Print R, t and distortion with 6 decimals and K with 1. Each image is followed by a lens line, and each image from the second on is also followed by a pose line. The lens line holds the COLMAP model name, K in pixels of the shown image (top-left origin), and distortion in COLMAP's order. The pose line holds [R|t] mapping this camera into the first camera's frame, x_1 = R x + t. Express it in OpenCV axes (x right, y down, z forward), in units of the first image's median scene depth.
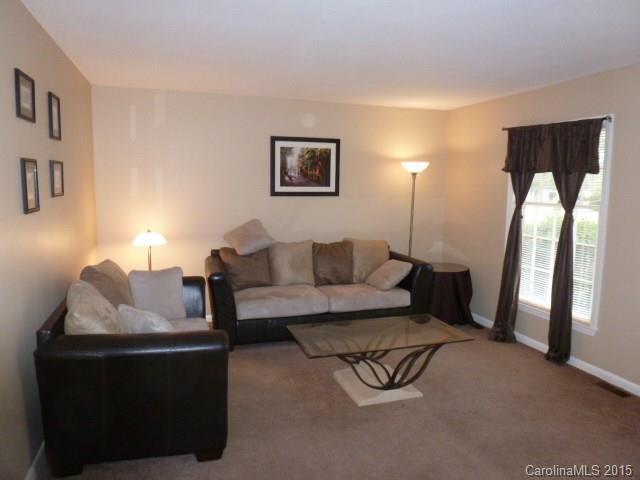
lens RADIAL K [[466.8, 0, 320.0], [0, 466.8, 240.0], [0, 0, 1]] dist [-0.008068, 0.000079]
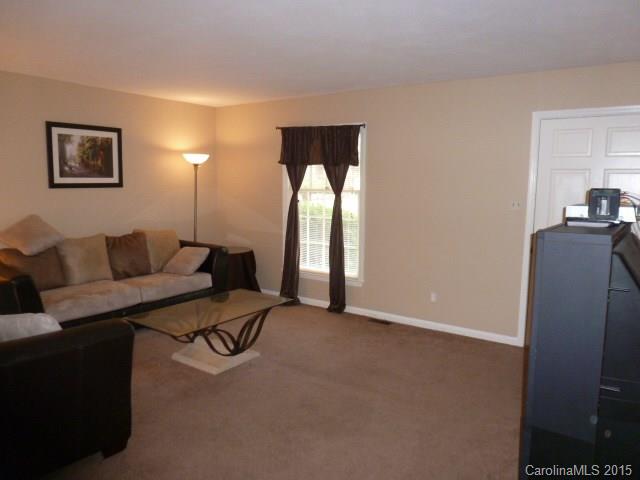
lens RADIAL K [[466.8, 0, 320.0], [0, 466.8, 240.0], [0, 0, 1]] dist [-0.008068, 0.000079]
pose [[0.822188, -0.079452, 0.563644, -0.208781], [0.070649, 0.996798, 0.037454, 0.009599], [-0.564815, 0.009027, 0.825168, -0.038374]]
